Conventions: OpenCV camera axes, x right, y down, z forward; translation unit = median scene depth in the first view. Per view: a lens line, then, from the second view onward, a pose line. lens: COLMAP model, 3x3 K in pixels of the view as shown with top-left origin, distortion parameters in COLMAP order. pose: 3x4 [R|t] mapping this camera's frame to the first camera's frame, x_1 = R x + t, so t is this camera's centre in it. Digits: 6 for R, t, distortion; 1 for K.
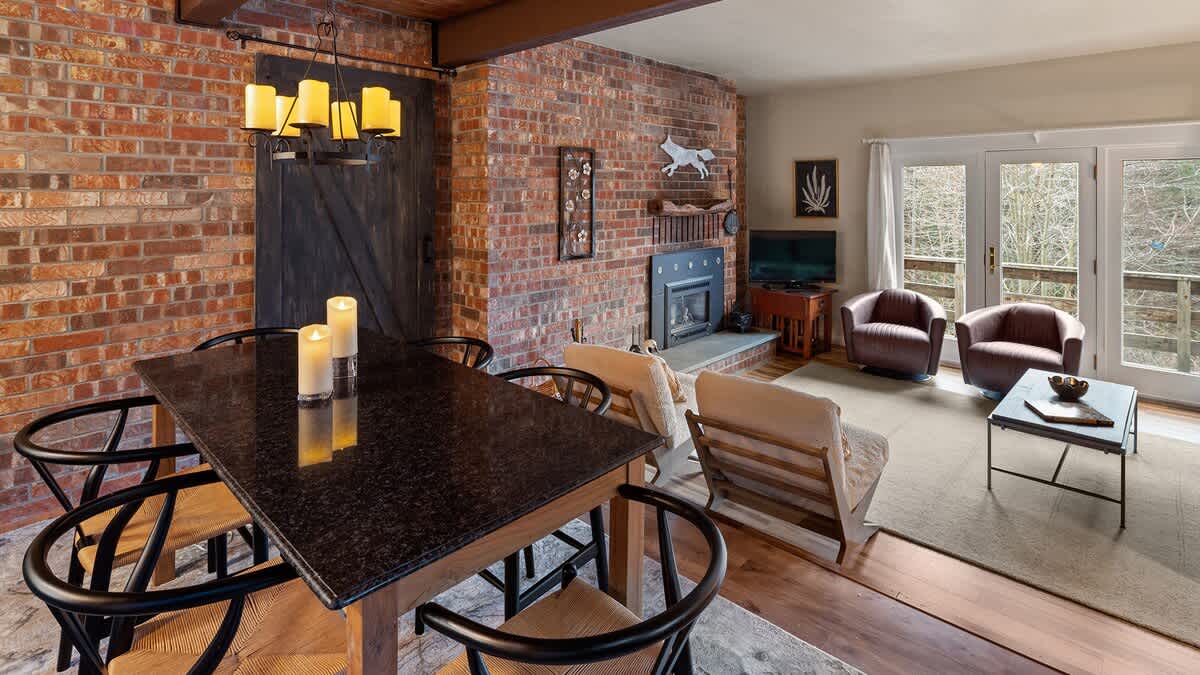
lens RADIAL K [[589.8, 0, 599.8], [0, 589.8, 191.6], [0, 0, 1]] dist [0.000396, -0.002178]
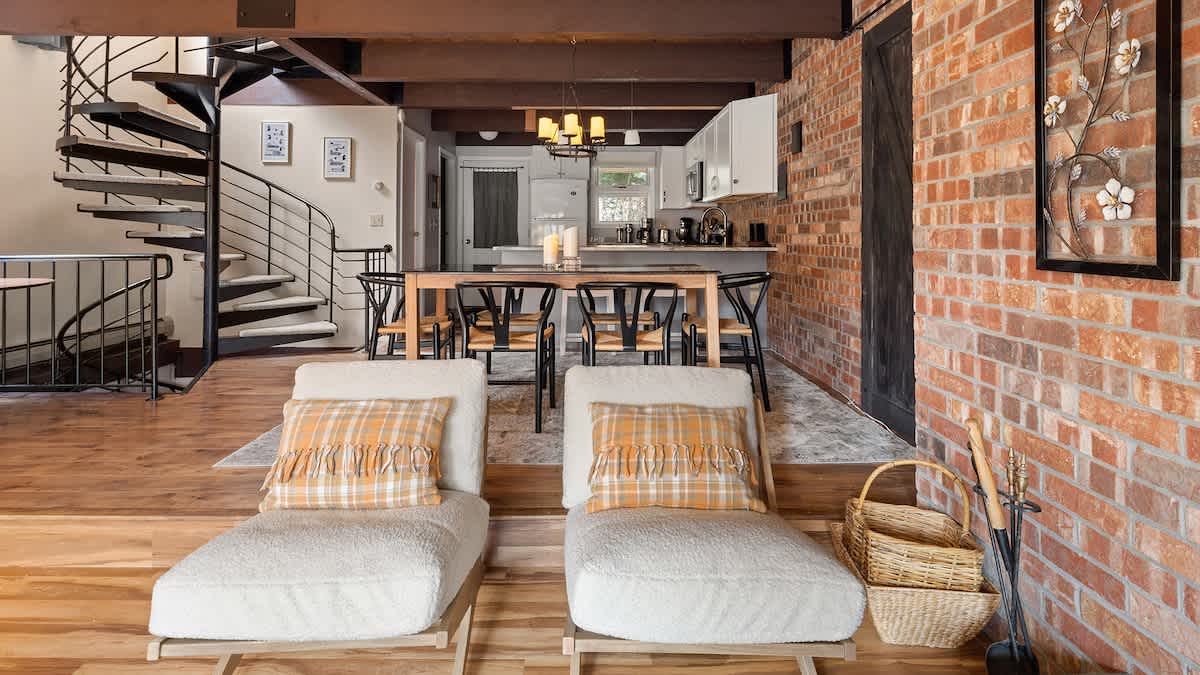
lens RADIAL K [[584.3, 0, 596.4], [0, 584.3, 233.3], [0, 0, 1]] dist [-0.000644, -0.000296]
pose [[-0.718713, -0.004445, -0.695292, 0.400633], [-0.002998, 0.999990, -0.003294, 0.102755], [0.695300, -0.000283, -0.718720, 1.129611]]
